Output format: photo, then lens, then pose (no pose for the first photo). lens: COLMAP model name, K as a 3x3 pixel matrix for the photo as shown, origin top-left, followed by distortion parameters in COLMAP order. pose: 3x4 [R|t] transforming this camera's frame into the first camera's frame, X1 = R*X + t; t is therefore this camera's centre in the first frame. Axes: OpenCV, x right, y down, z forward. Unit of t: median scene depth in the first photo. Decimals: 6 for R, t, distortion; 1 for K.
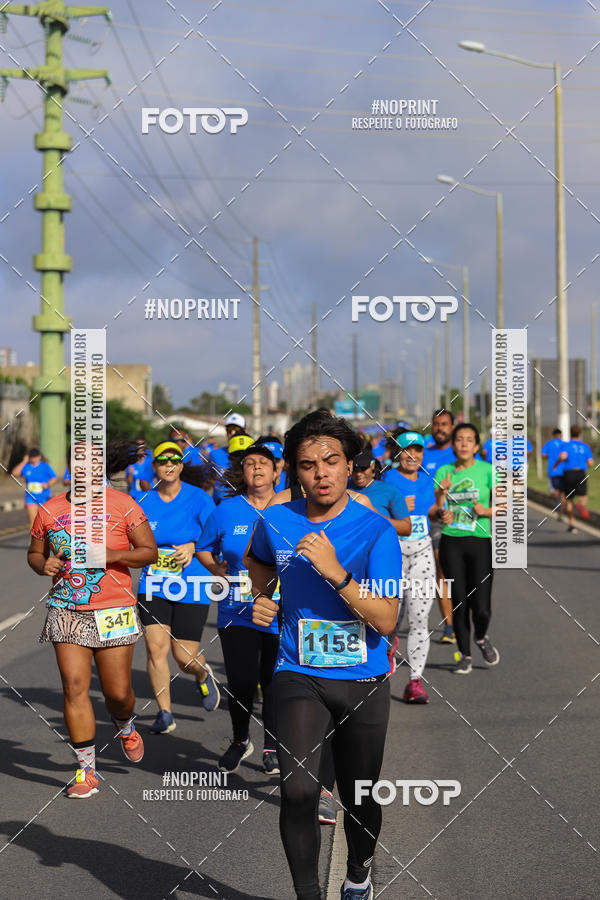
lens RADIAL K [[3052.8, 0, 326.5], [0, 3052.8, 449.6], [0, 0, 1]] dist [-0.001220, 2.426526]
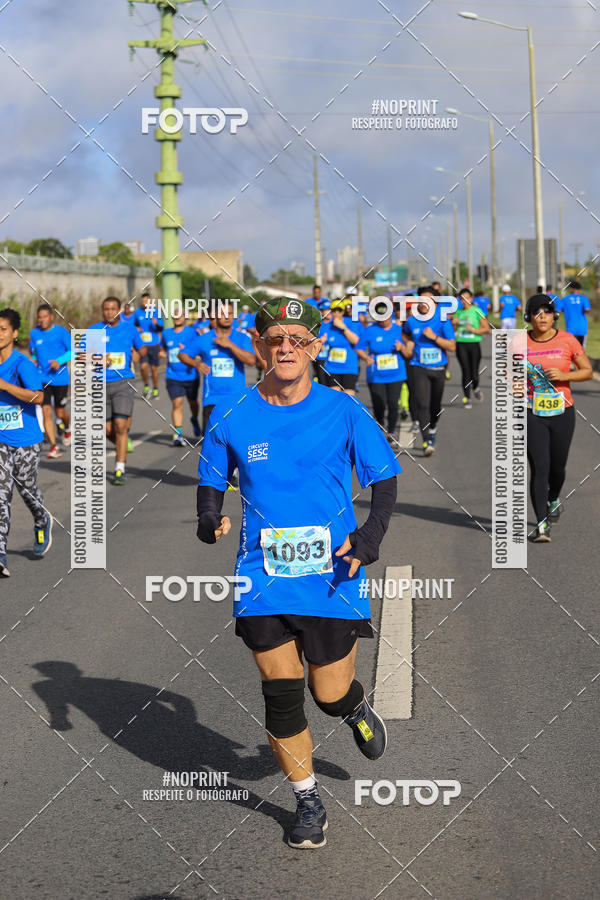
lens RADIAL K [[2479.9, 0, 272.3], [0, 2479.9, 449.8], [0, 0, 1]] dist [-0.375785, 0.163102]
pose [[0.998592, -0.020939, -0.048746, 0.008998], [0.023741, 0.998055, 0.057637, -0.001716], [0.047445, -0.058713, 0.997147, -0.120079]]
